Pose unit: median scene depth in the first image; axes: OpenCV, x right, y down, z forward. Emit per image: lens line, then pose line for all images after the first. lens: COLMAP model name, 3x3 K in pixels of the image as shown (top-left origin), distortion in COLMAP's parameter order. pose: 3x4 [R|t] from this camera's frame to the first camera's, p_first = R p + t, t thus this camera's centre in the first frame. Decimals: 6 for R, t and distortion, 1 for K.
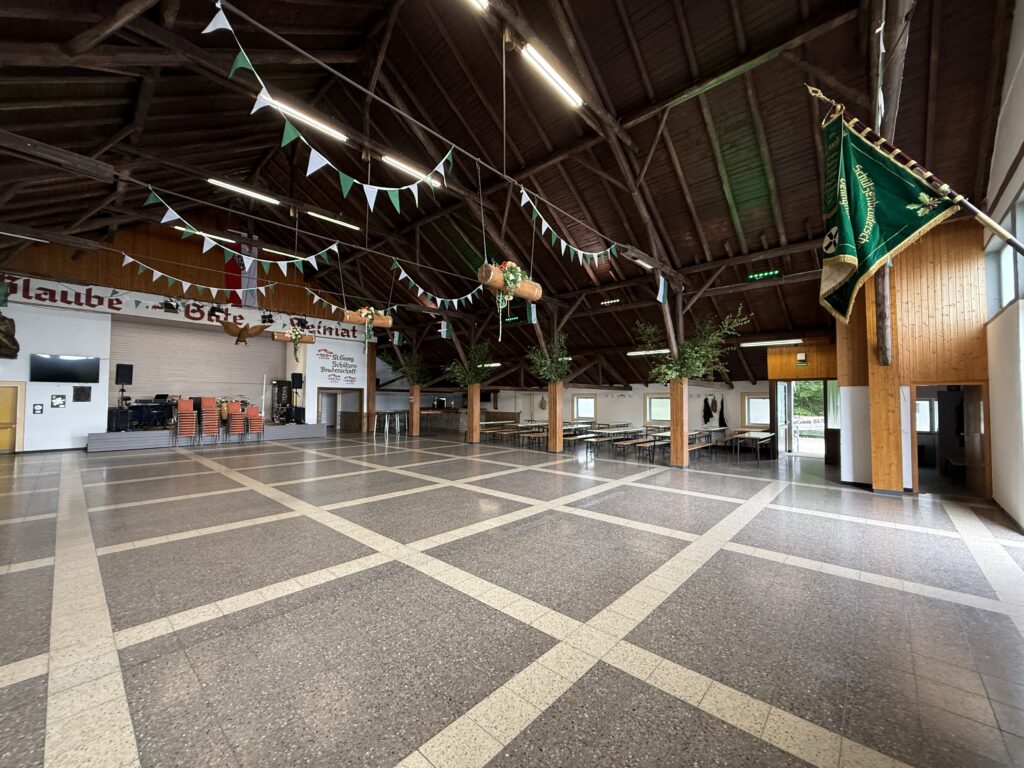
lens RADIAL K [[405.8, 0, 510.4], [0, 405.8, 384.9], [0, 0, 1]] dist [-0.000842, 0.000204]
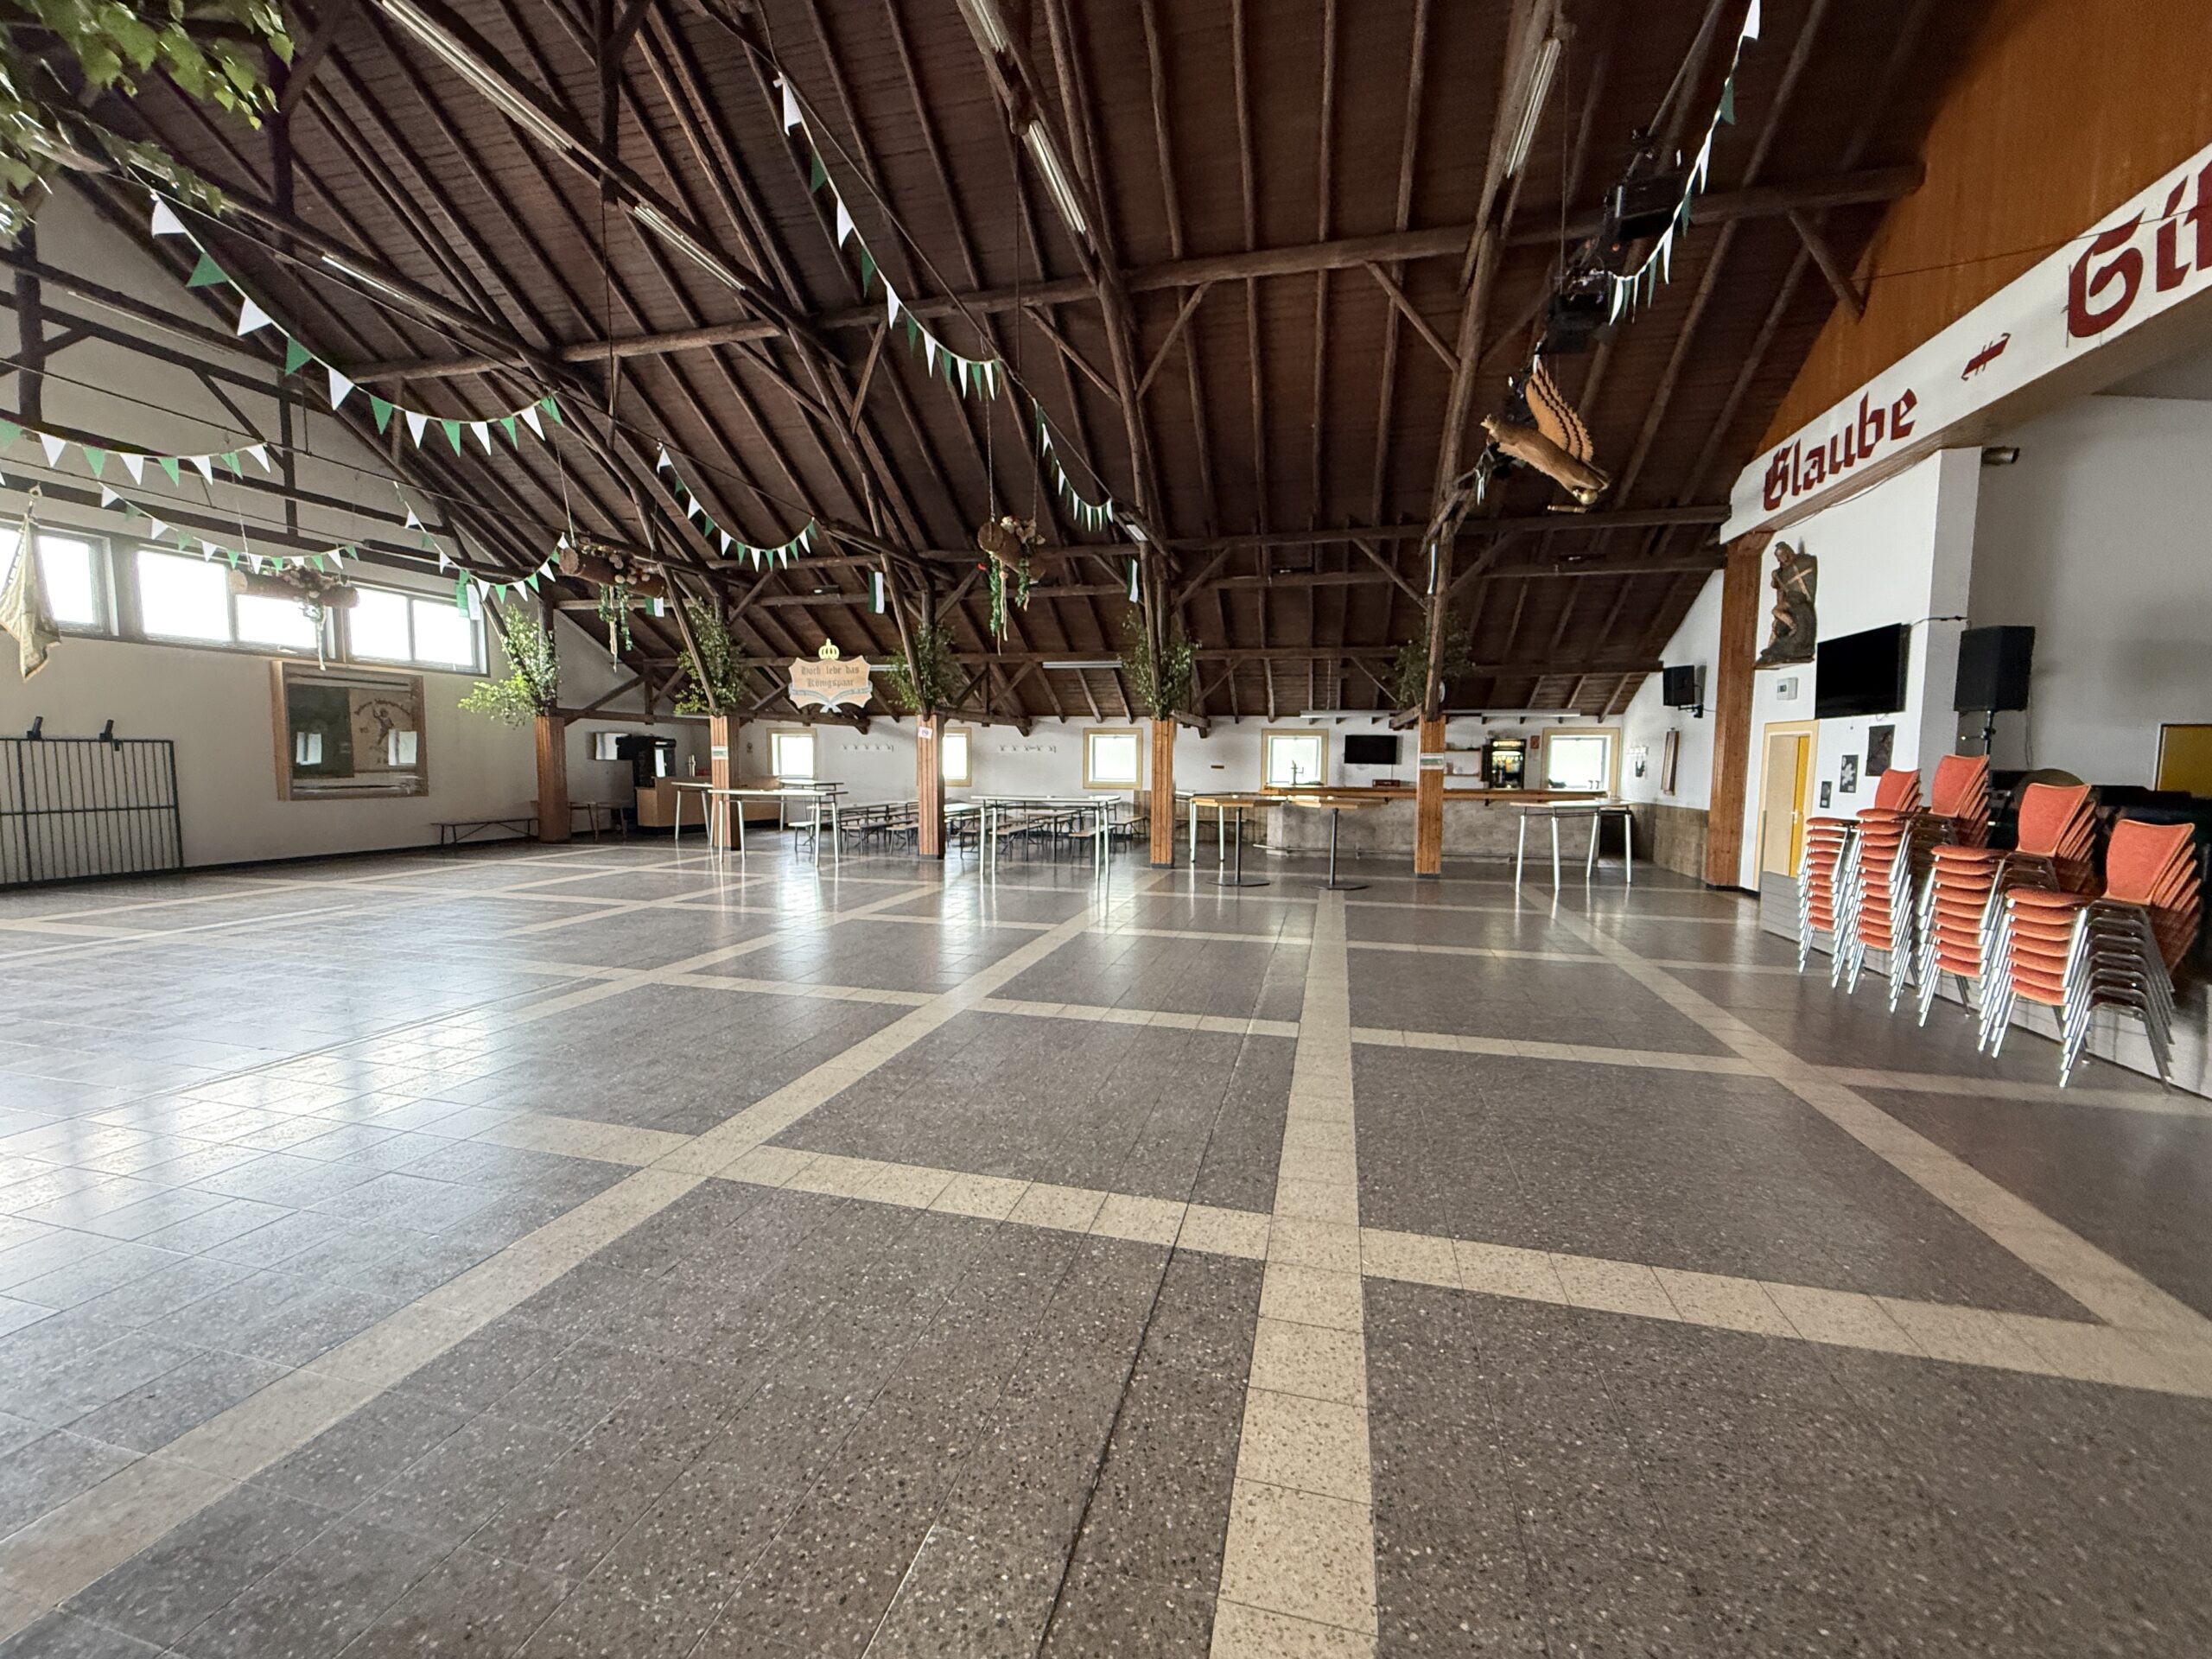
lens RADIAL K [[876.7, 0, 1102.6], [0, 876.7, 831.5], [0, 0, 1]] dist [-0.000842, 0.000204]
pose [[-0.876485, 0.028517, -0.480585, -0.489456], [0.004395, 0.998677, 0.051243, 0.101202], [0.481410, 0.042802, -0.875450, 2.822609]]
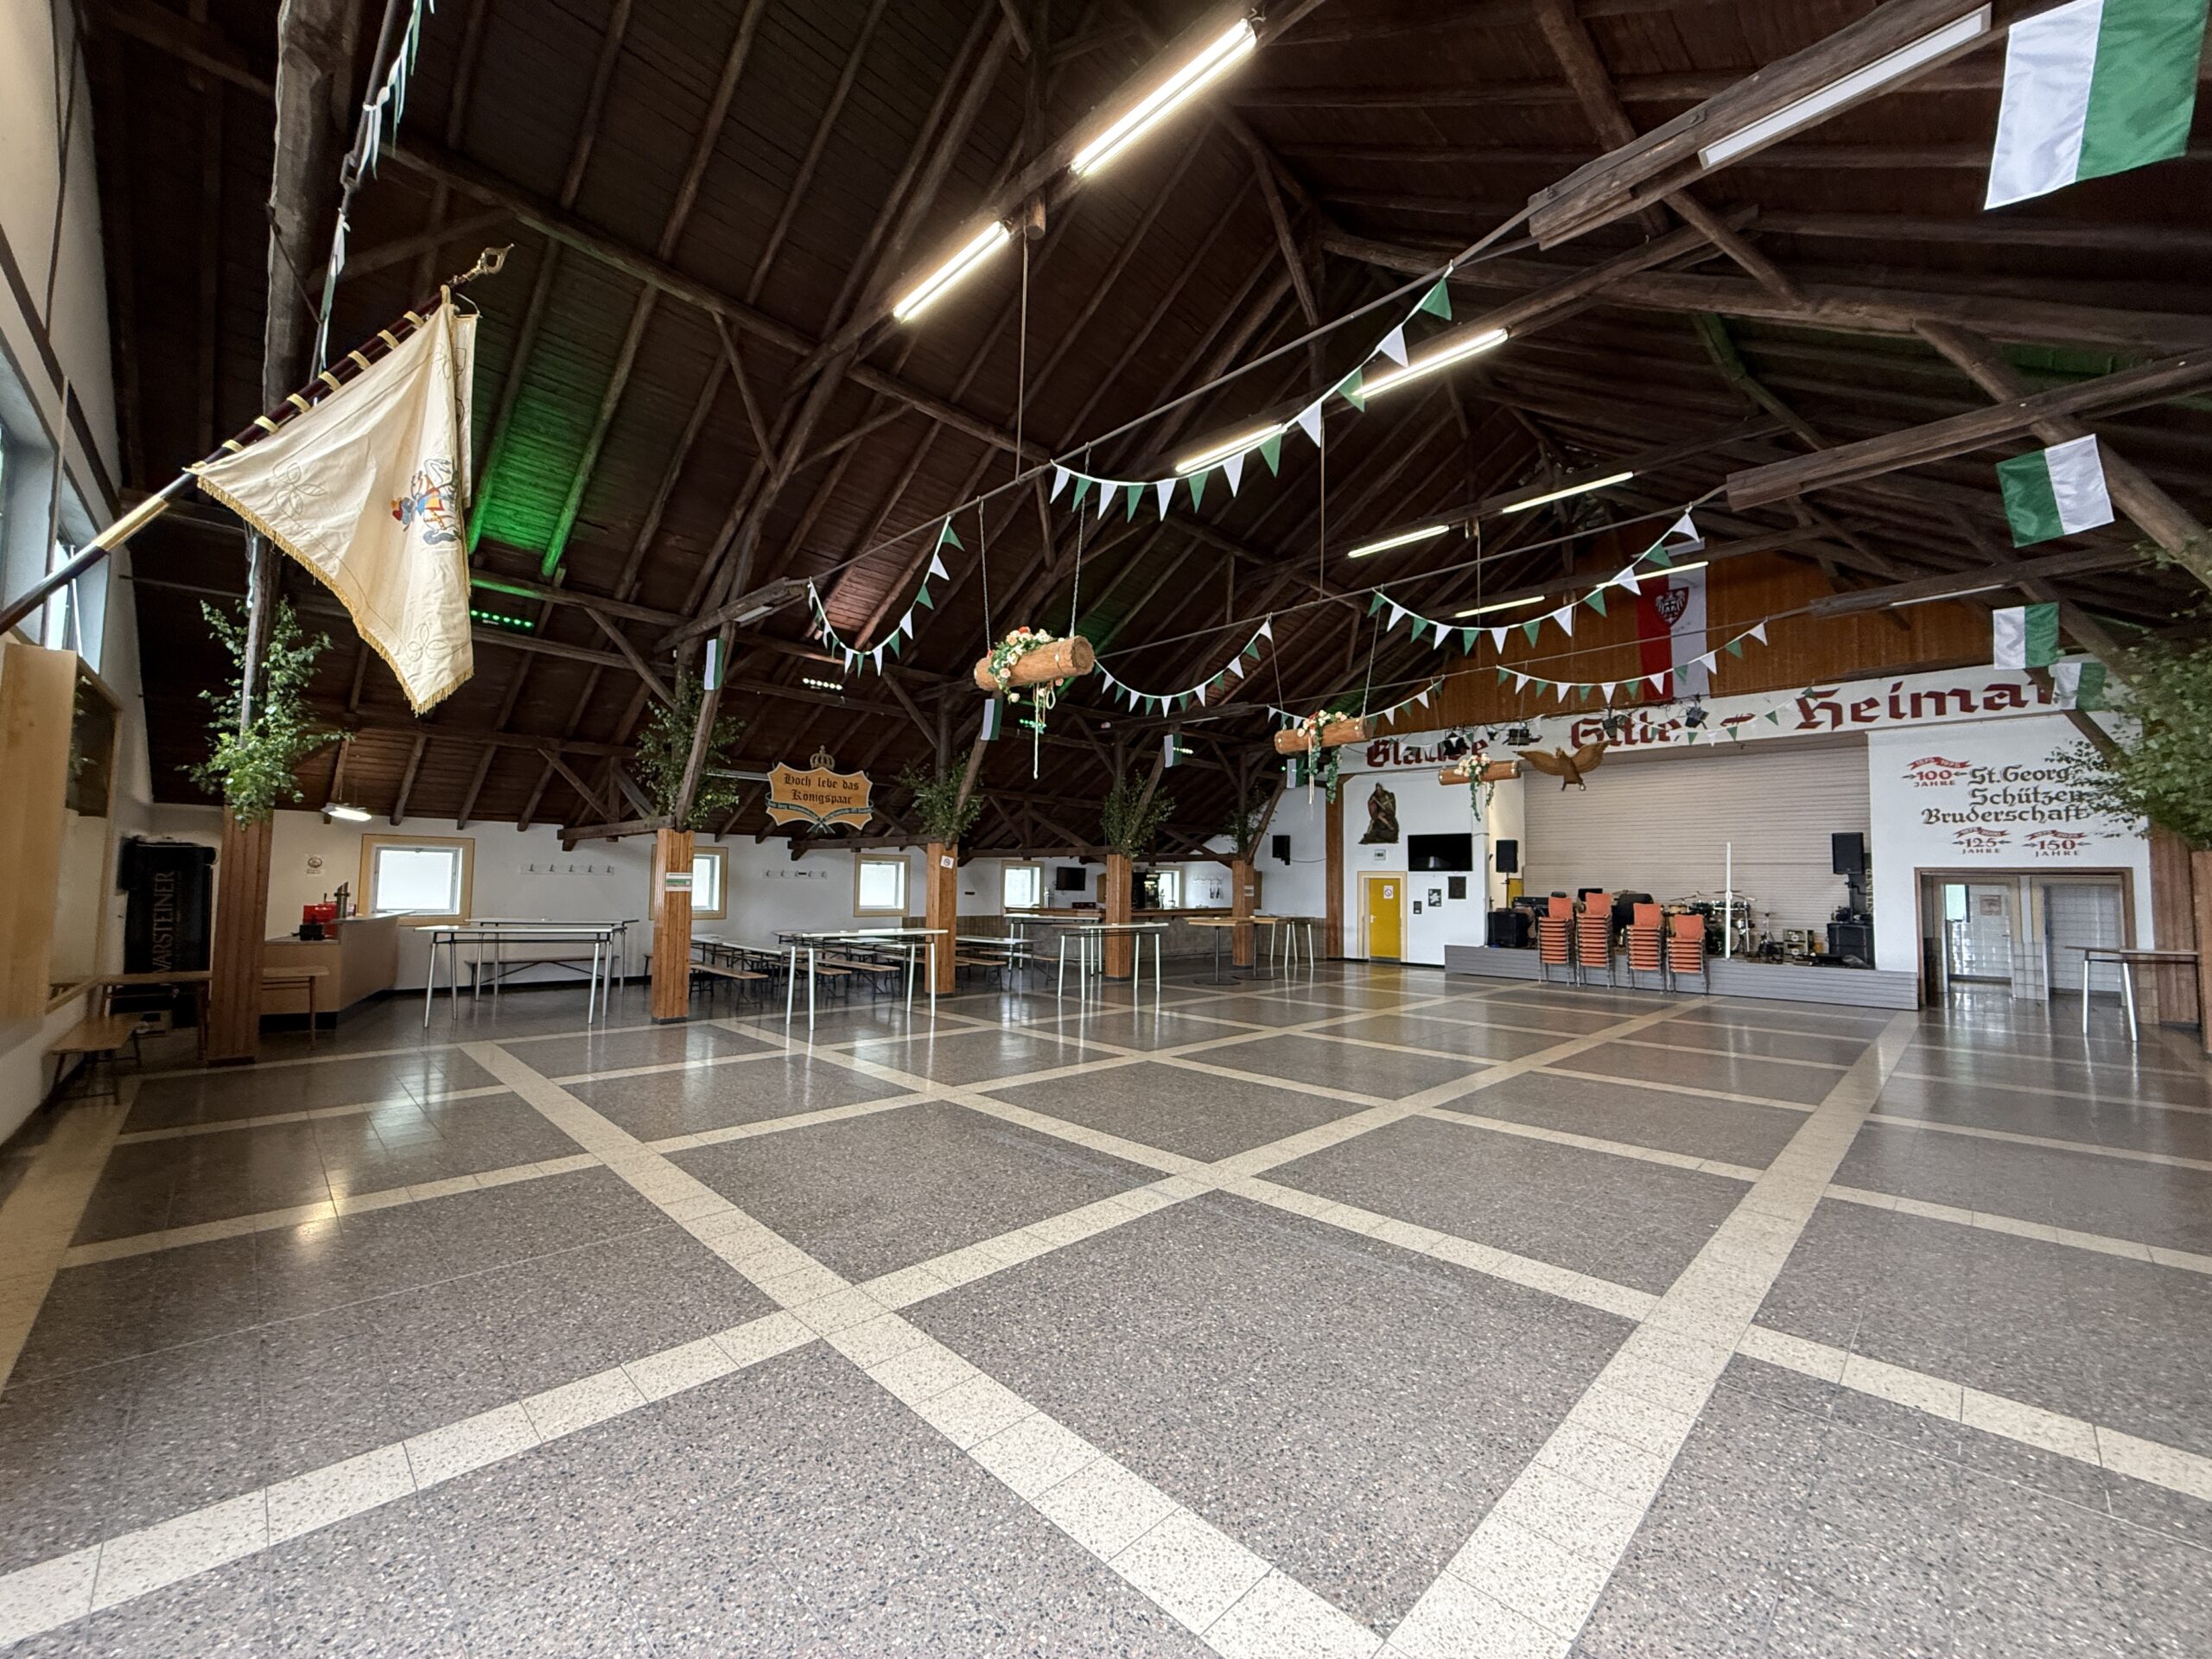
lens RADIAL K [[876.7, 0, 1102.6], [0, 876.7, 831.5], [0, 0, 1]] dist [-0.000842, 0.000204]
pose [[-0.053307, -0.067311, -0.996307, 1.003771], [0.018888, 0.997479, -0.068401, 0.038767], [0.998400, -0.022464, -0.051902, 1.033265]]
